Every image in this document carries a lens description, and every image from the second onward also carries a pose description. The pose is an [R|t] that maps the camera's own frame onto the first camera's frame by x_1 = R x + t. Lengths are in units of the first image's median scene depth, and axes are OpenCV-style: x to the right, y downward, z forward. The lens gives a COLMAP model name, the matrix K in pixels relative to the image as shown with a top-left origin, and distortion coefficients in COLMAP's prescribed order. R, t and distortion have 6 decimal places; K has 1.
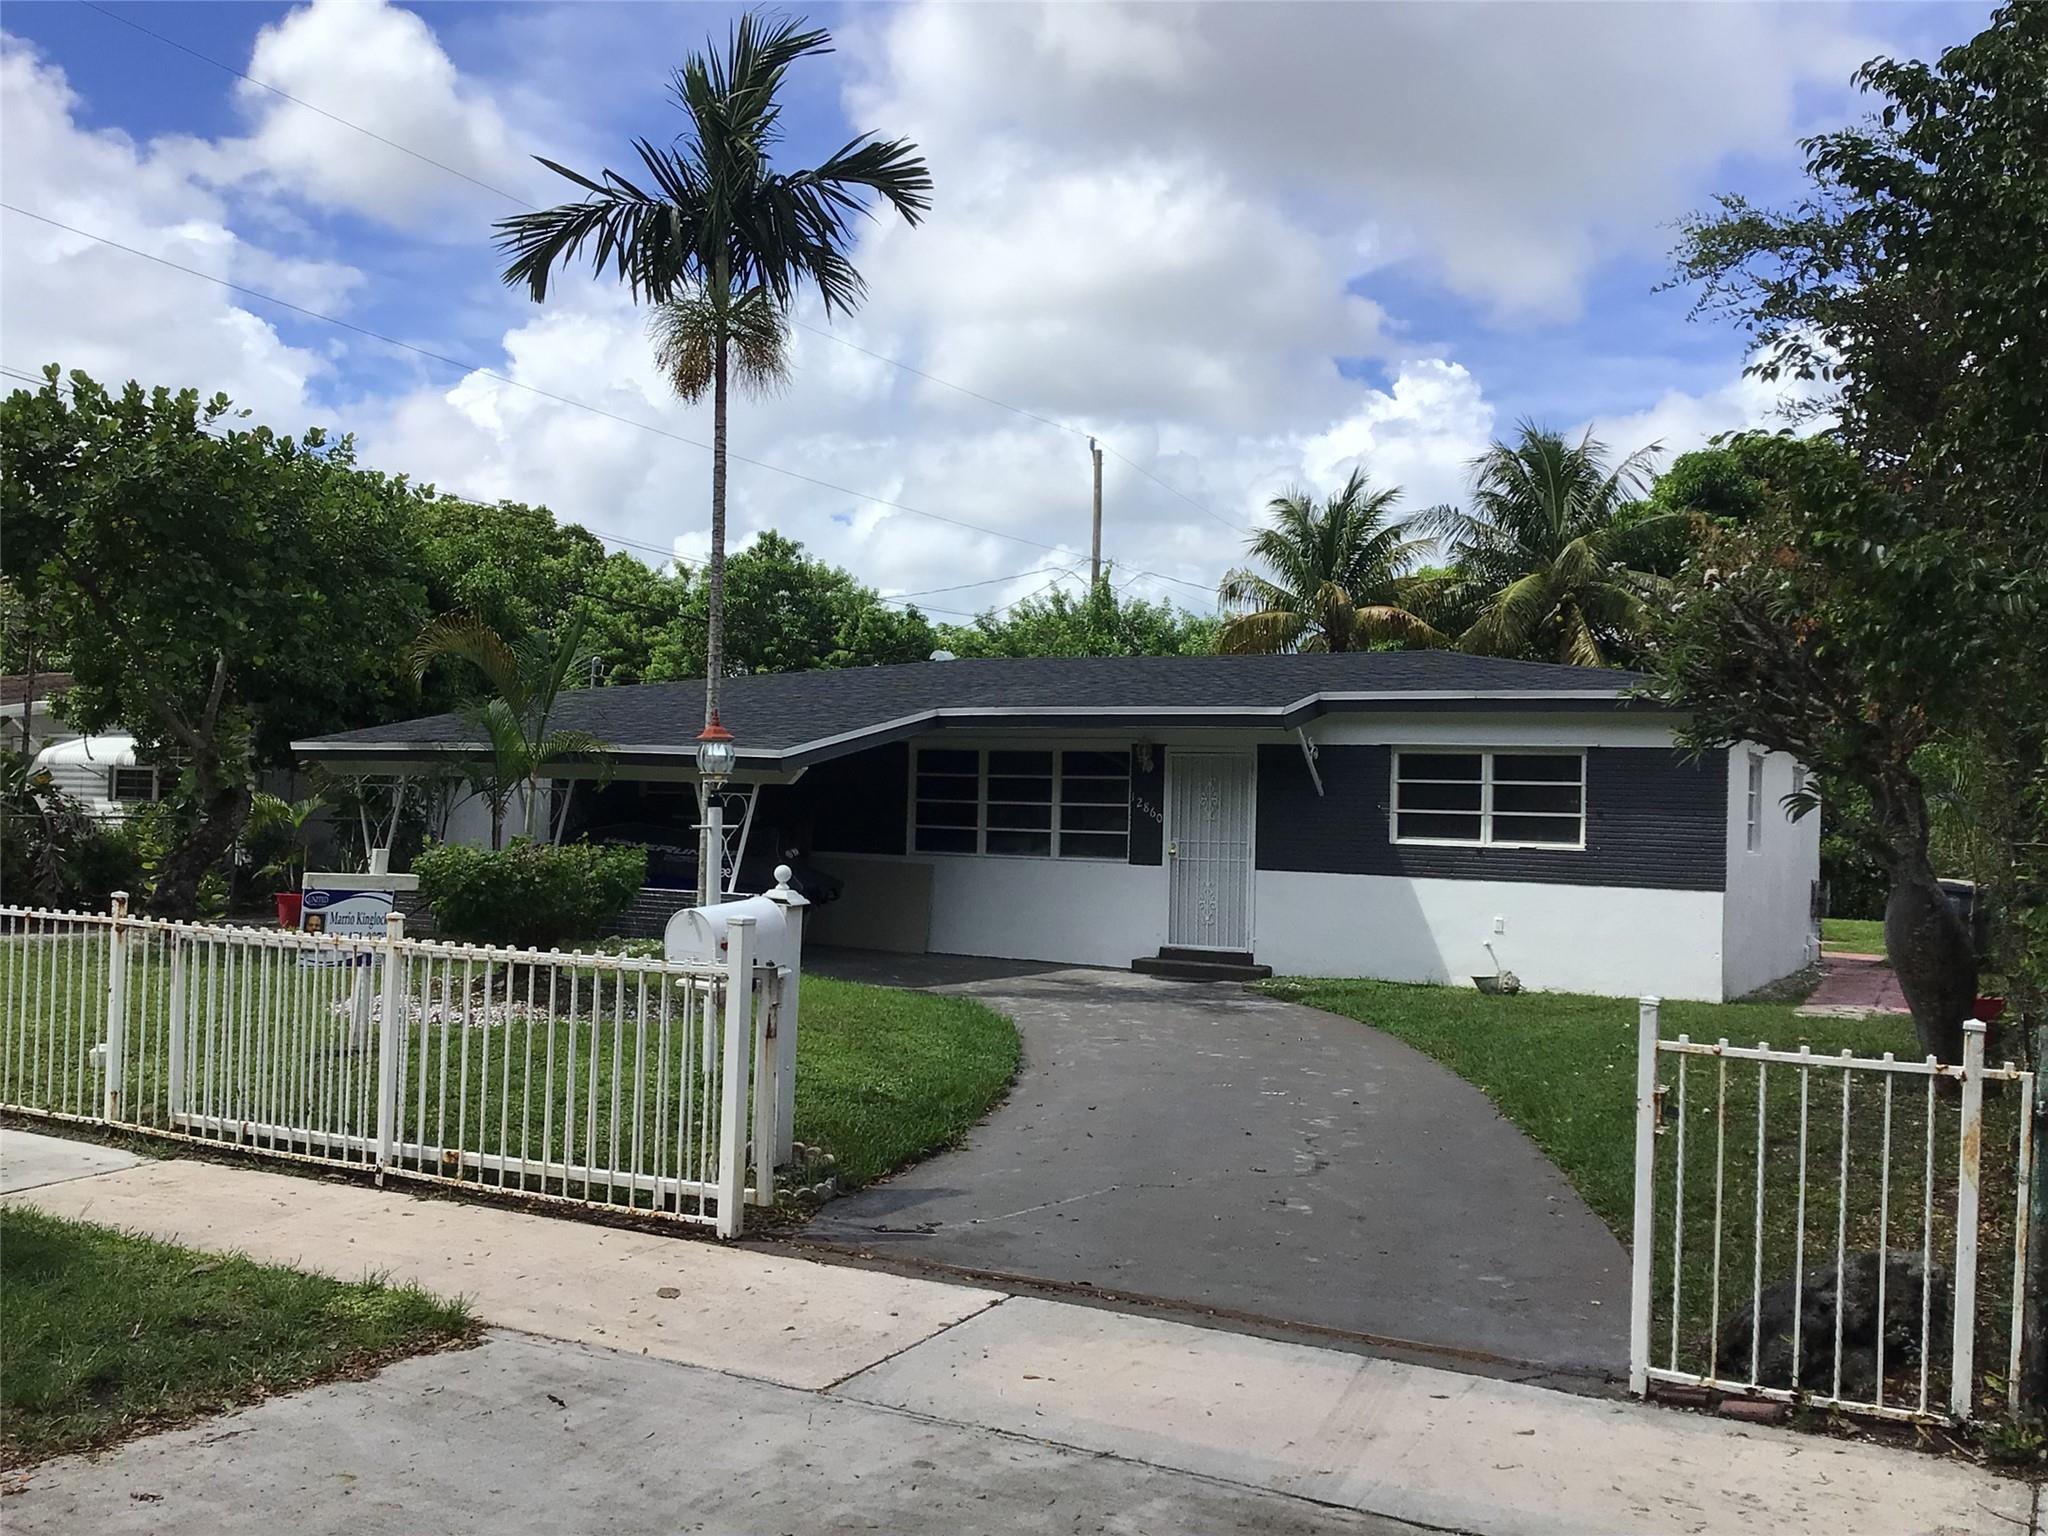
lens RADIAL K [[1831.9, 0, 1023.3], [0, 1831.9, 763.1], [0, 0, 1]] dist [0.104092, -0.179249]
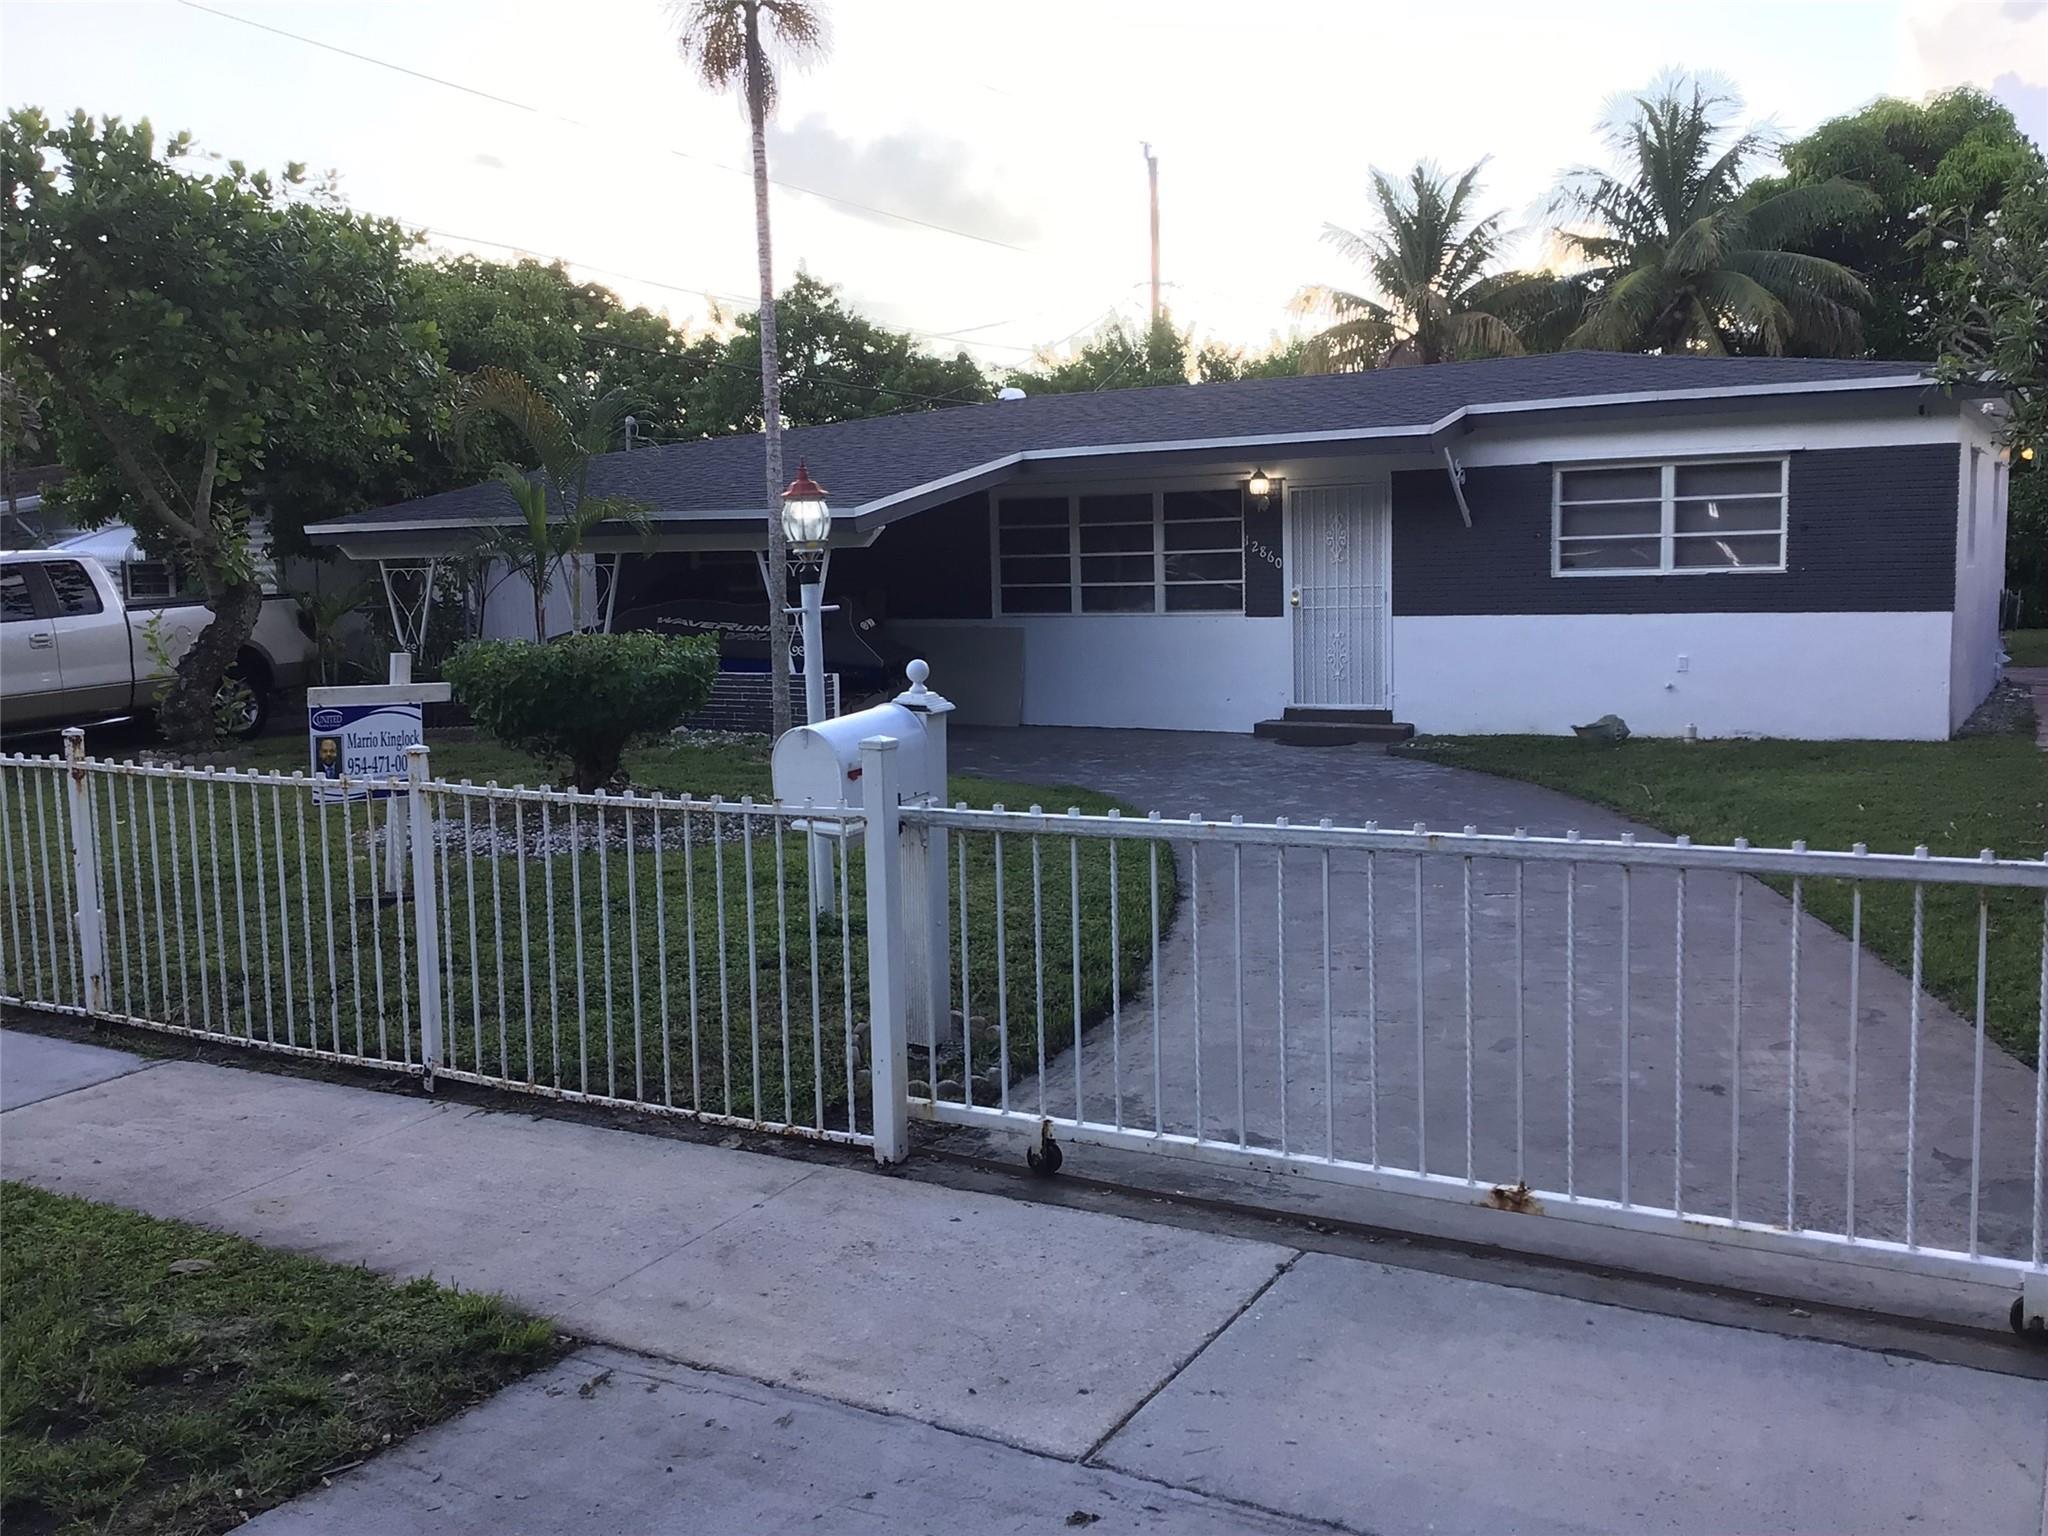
lens RADIAL K [[1831.9, 0, 1023.3], [0, 1831.9, 763.1], [0, 0, 1]] dist [0.104092, -0.179249]
pose [[0.998394, -0.049461, -0.027619, -0.032763], [0.052760, 0.989389, 0.135376, -0.000910], [0.020631, -0.136616, 0.990409, 0.119219]]
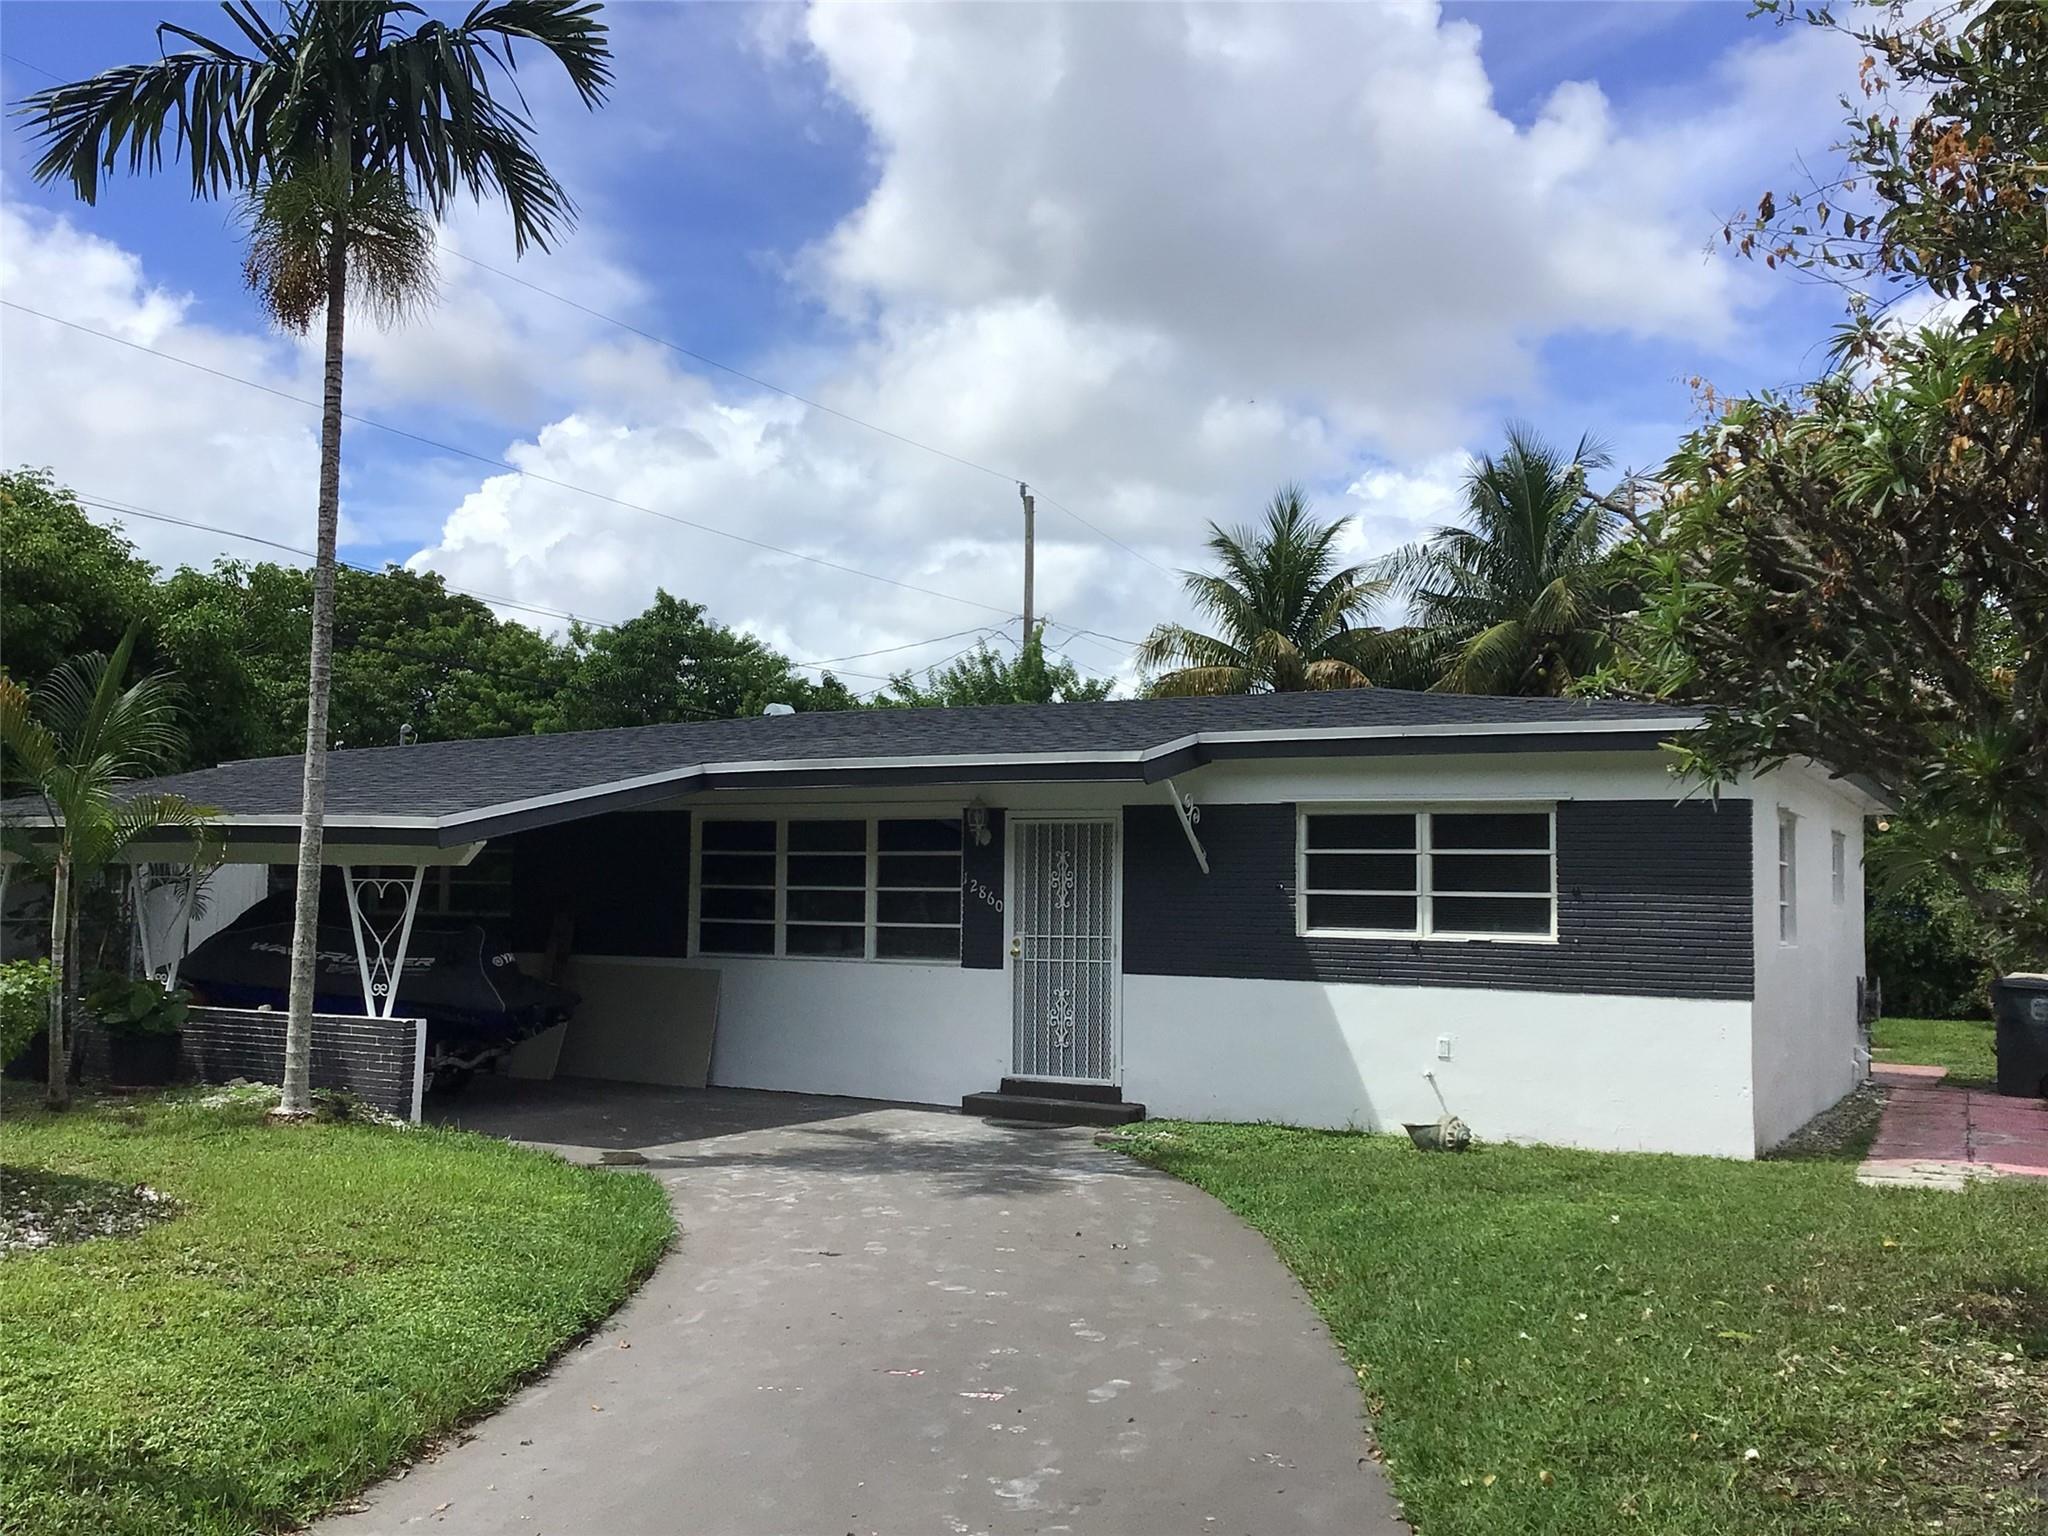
lens RADIAL K [[1831.9, 0, 1023.3], [0, 1831.9, 763.1], [0, 0, 1]] dist [0.104092, -0.179249]
pose [[0.999926, -0.011934, -0.002252, 0.096542], [0.011809, 0.998723, -0.049123, 0.009511], [0.002835, 0.049093, 0.998790, 0.271156]]
